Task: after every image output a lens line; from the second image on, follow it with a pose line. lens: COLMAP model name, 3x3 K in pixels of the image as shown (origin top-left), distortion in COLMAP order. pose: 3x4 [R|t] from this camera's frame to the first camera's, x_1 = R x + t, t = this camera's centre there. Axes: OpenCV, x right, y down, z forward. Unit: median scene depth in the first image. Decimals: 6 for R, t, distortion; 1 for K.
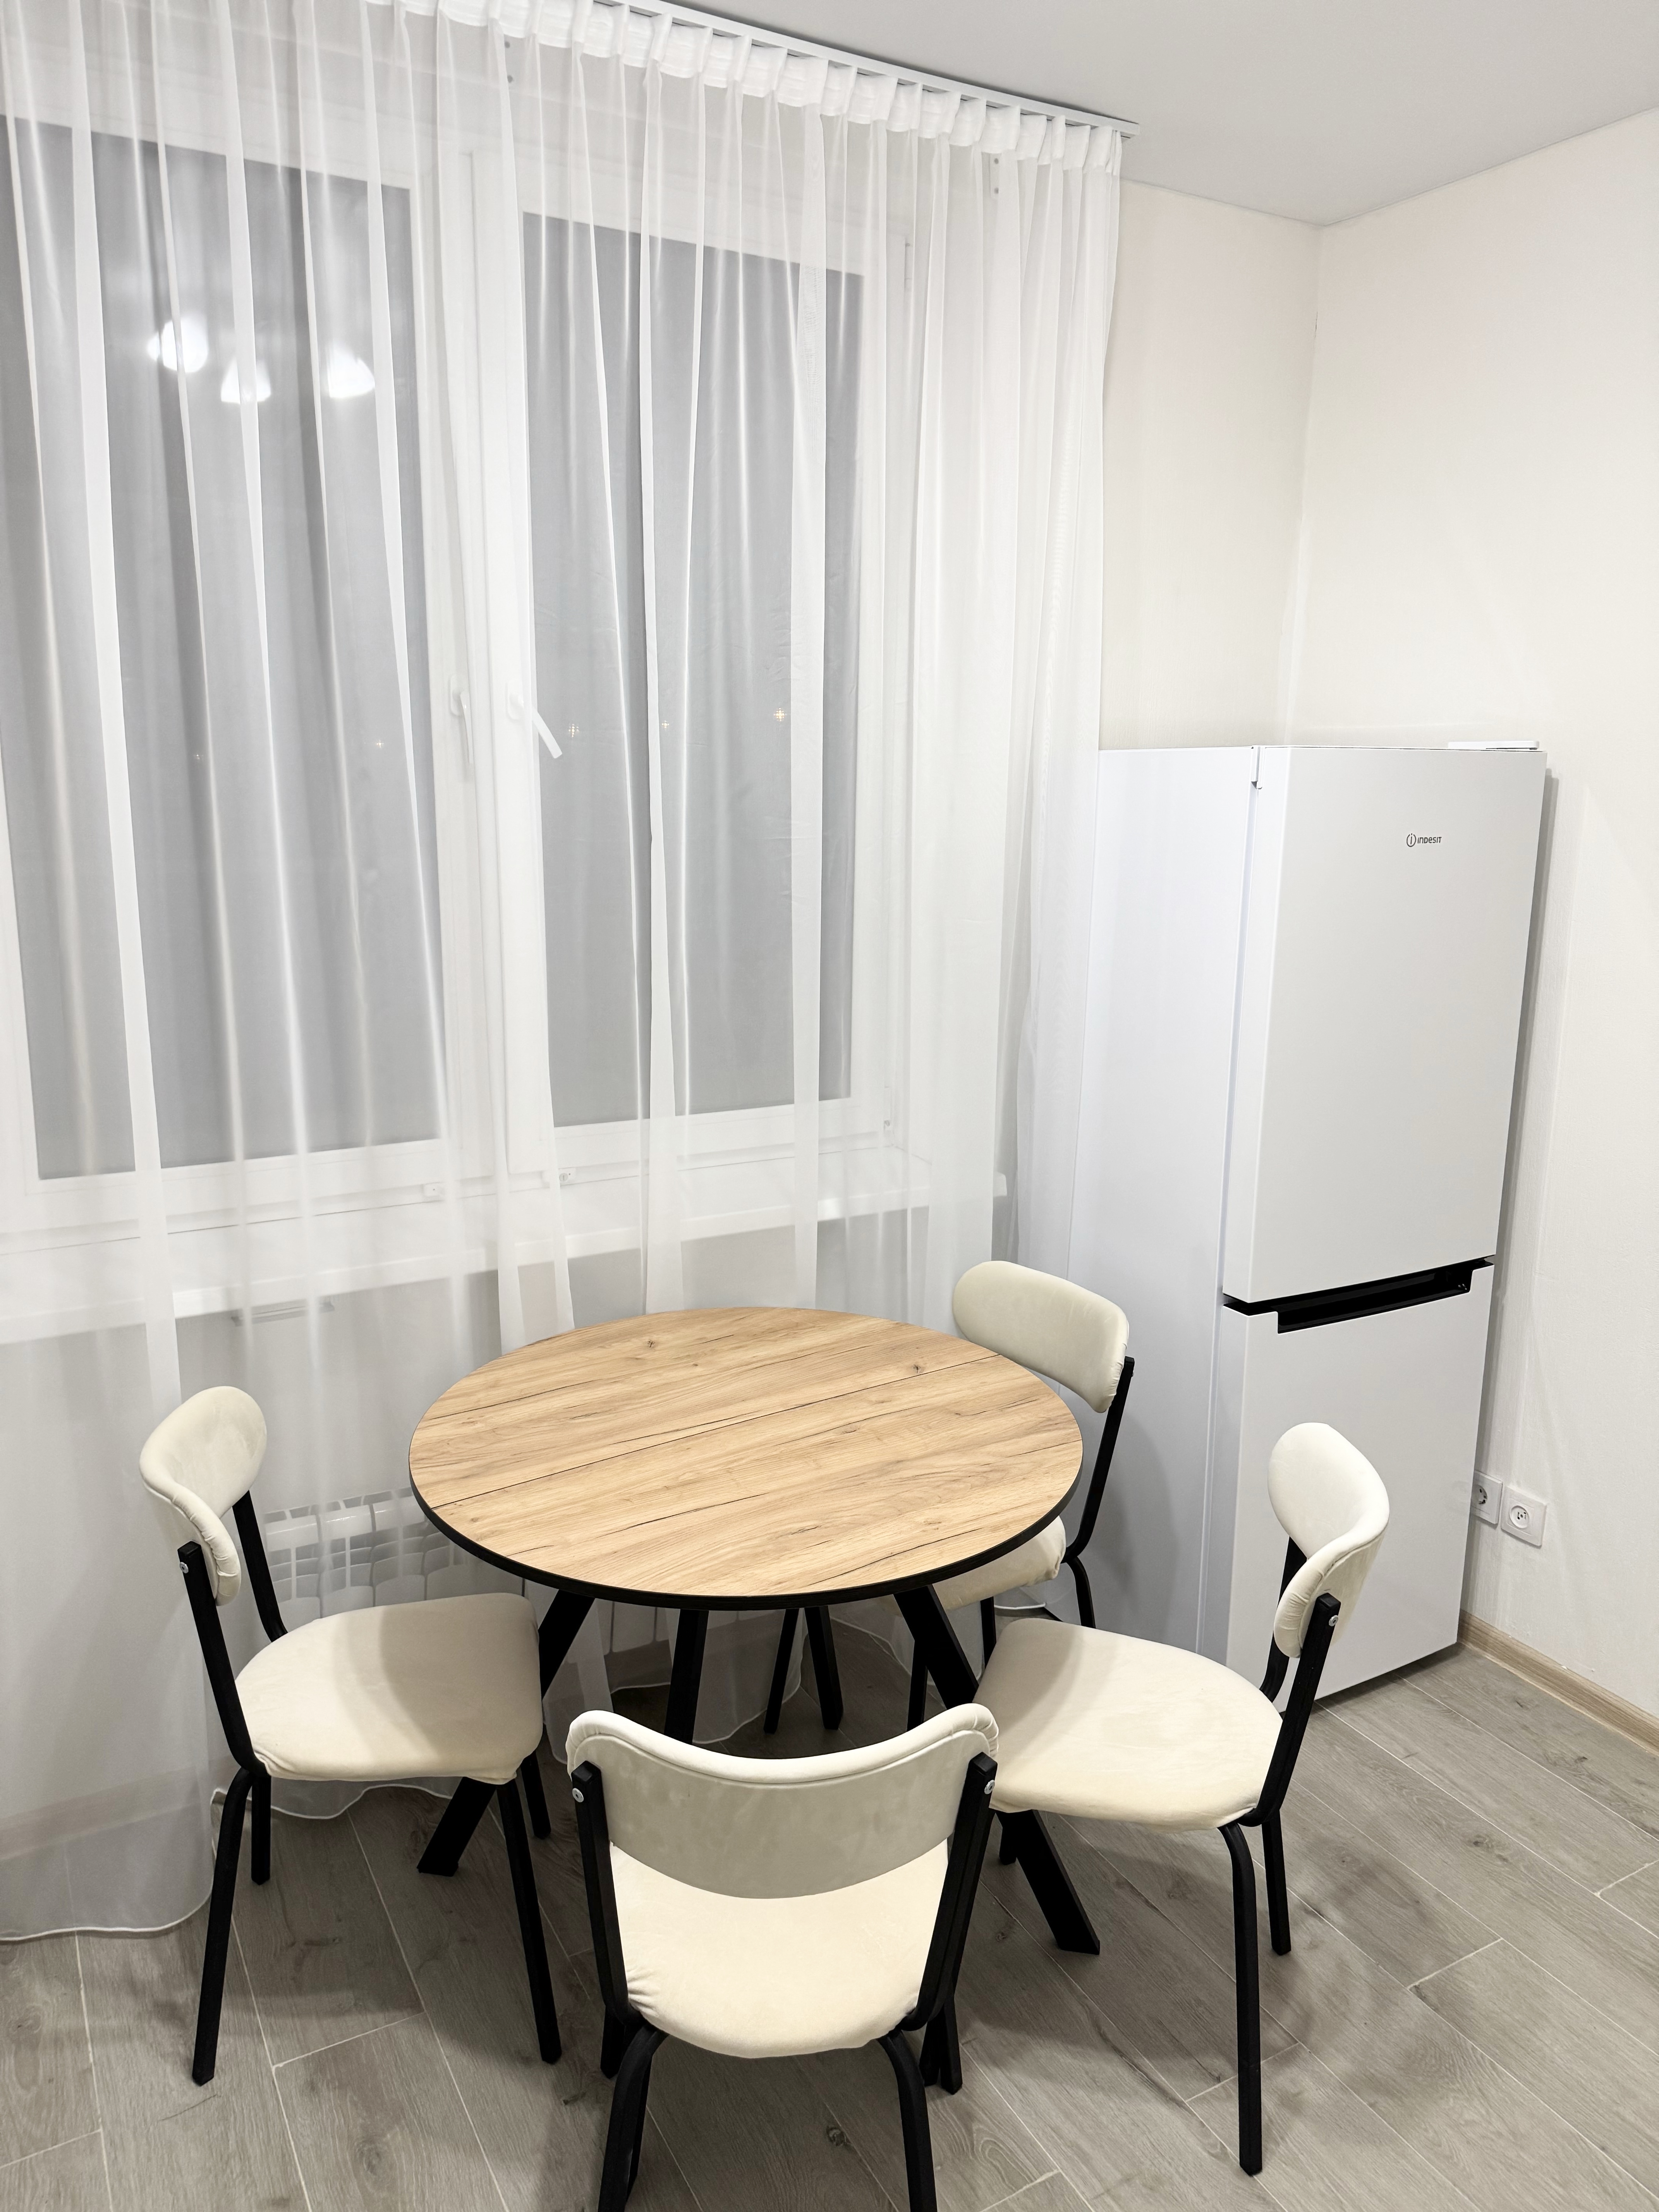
lens RADIAL K [[1536.4, 0, 829.5], [0, 1536.4, 1106.0], [0, 0, 1]] dist [0.090698, -0.124612]
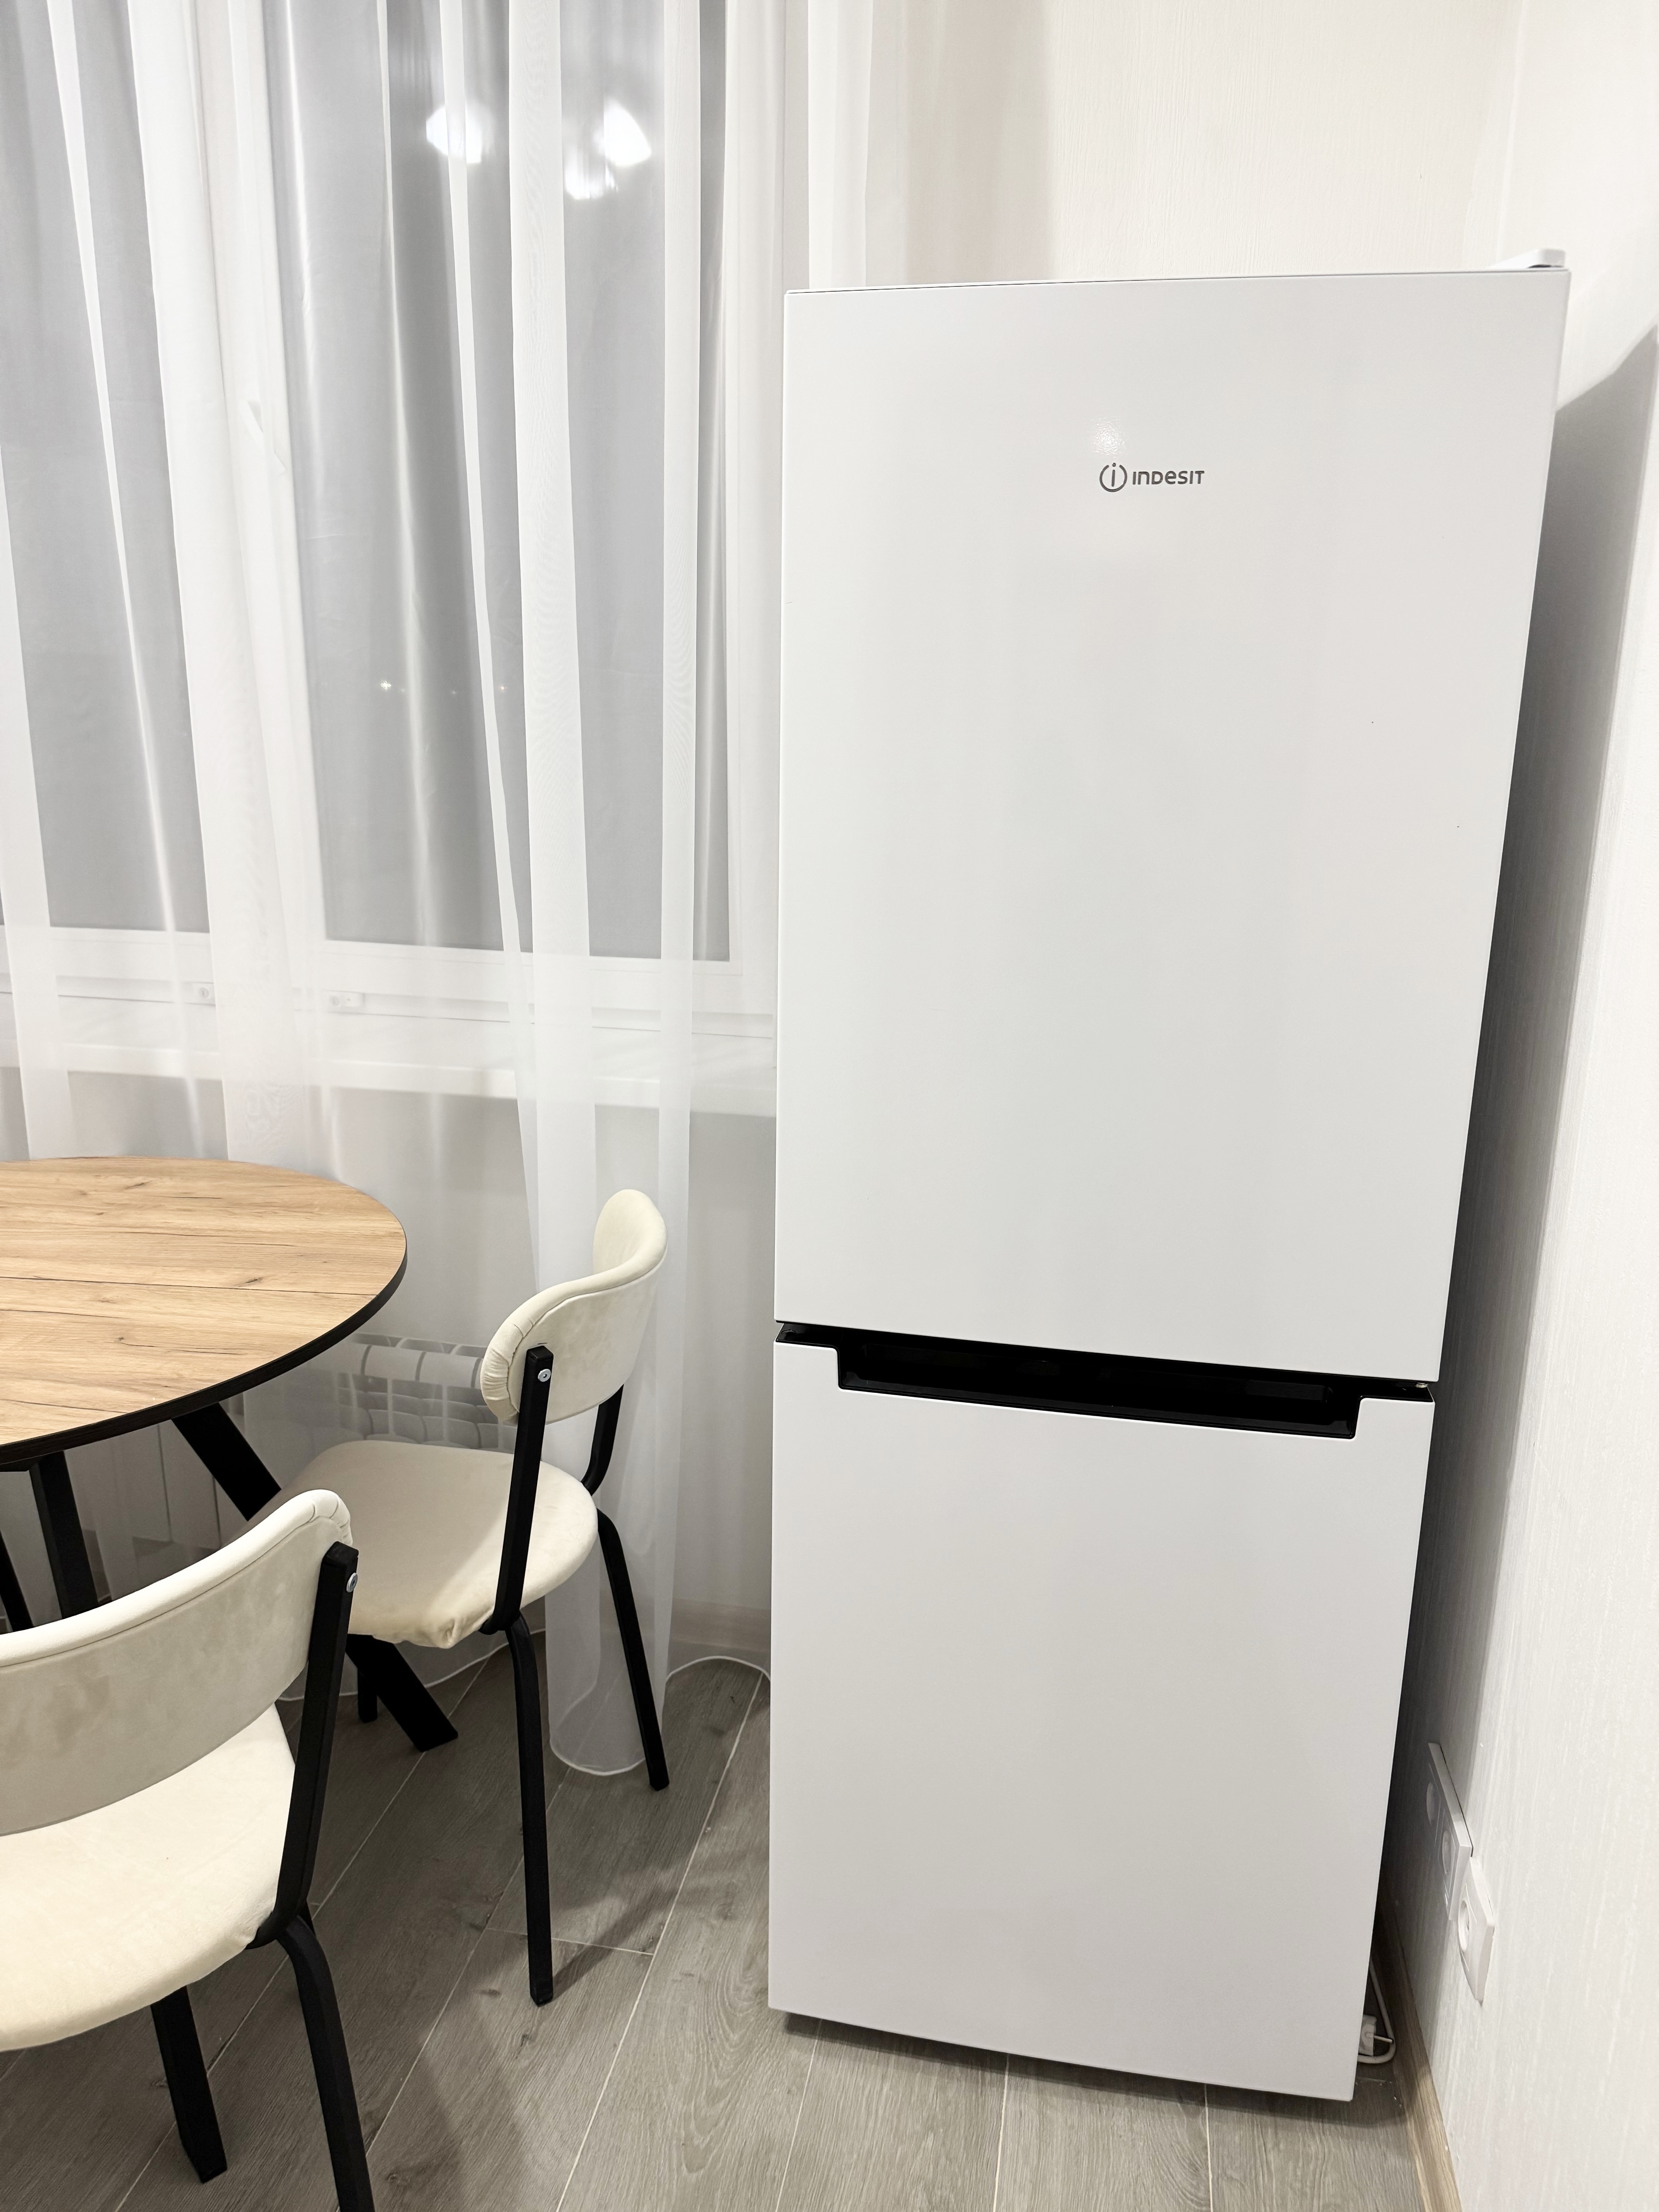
lens RADIAL K [[1559.7, 0, 824.0], [0, 1559.7, 1107.8], [0, 0, 1]] dist [0.127339, -0.175492]
pose [[0.766320, 0.156377, -0.623137, 0.660121], [-0.139046, 0.987306, 0.076769, 0.000180], [0.627232, 0.027815, 0.778336, 0.567166]]
